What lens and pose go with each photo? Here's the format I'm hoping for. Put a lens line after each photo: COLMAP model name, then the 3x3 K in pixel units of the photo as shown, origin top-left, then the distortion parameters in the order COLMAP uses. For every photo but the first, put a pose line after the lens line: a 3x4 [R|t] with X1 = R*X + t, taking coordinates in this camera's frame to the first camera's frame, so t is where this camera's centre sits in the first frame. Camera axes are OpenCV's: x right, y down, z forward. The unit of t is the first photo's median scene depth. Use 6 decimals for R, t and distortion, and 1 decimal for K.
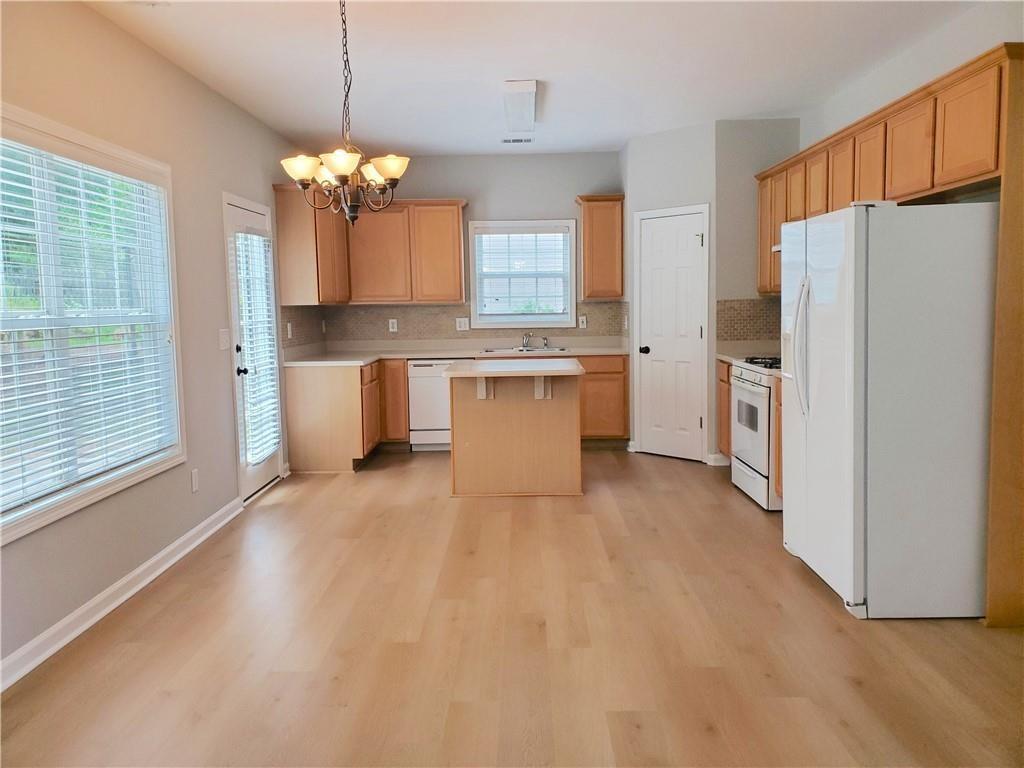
lens RADIAL K [[805.1, 0, 519.0], [0, 805.1, 372.8], [0, 0, 1]] dist [0.042405, -0.083325]
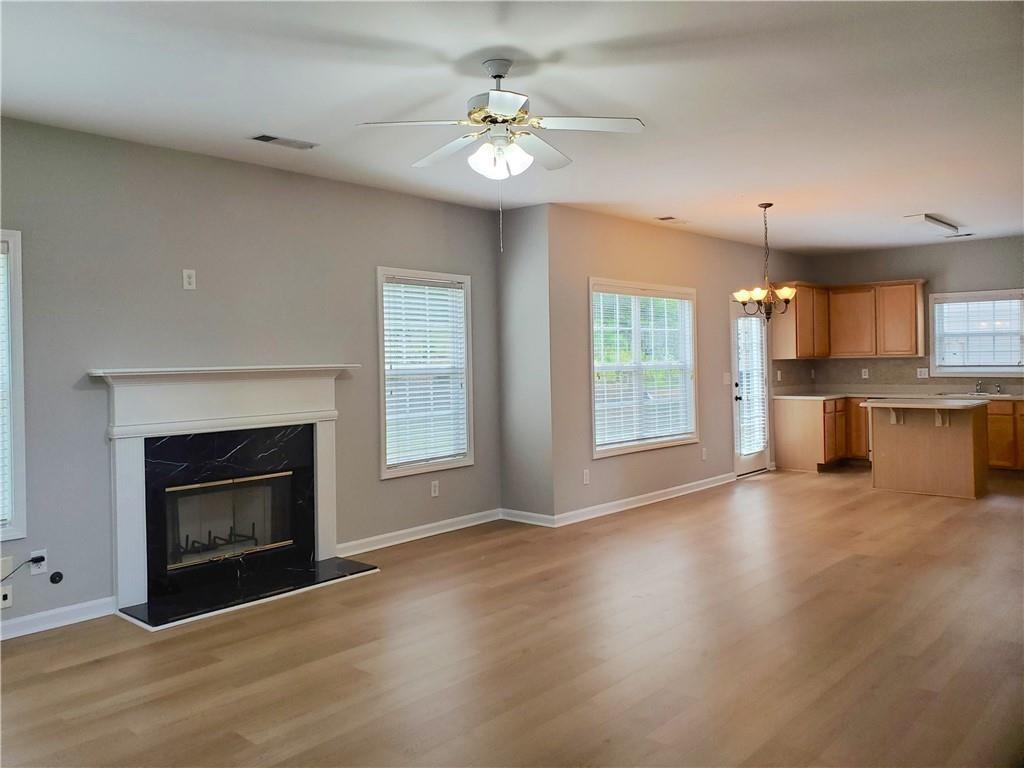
lens RADIAL K [[805.1, 0, 512.1], [0, 805.1, 366.7], [0, 0, 1]] dist [0.042405, -0.083325]
pose [[0.761249, 0.009306, -0.648393, 0.322749], [-0.053685, 0.997369, -0.048716, 0.032873], [0.646233, 0.071894, 0.759746, -0.489922]]
